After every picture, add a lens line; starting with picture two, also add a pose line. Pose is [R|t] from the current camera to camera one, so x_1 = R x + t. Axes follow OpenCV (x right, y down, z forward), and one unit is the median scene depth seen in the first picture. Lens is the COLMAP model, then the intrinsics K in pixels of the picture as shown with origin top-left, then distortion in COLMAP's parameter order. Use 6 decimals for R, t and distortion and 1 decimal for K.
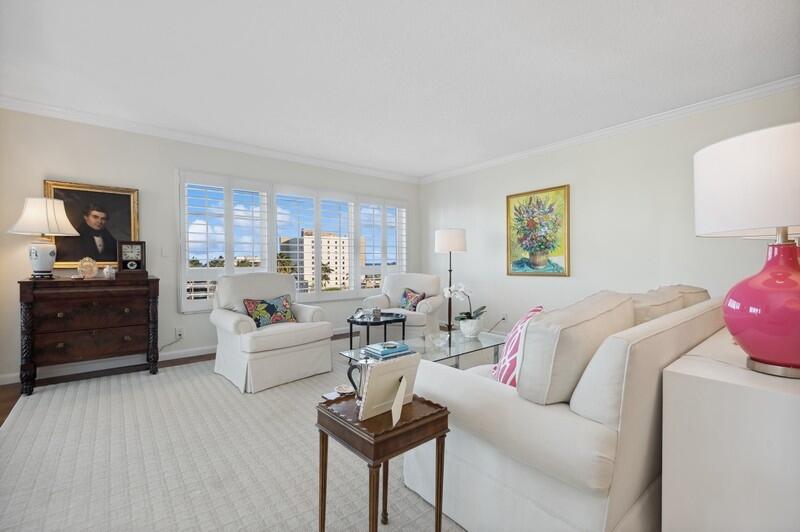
lens RADIAL K [[356.5, 0, 397.7], [0, 356.5, 265.6], [0, 0, 1]] dist [0.001866, 0.000122]
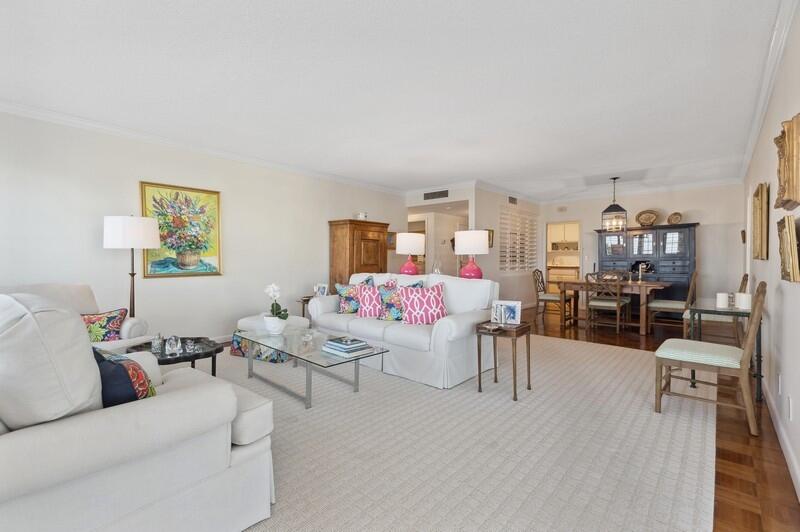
lens RADIAL K [[356.5, 0, 396.3], [0, 356.5, 264.7], [0, 0, 1]] dist [0.001866, 0.000122]
pose [[-0.142408, -0.007994, 0.989776, -0.638390], [0.005066, 0.999948, 0.008805, -0.008341], [-0.989795, 0.006268, -0.142360, 0.575716]]
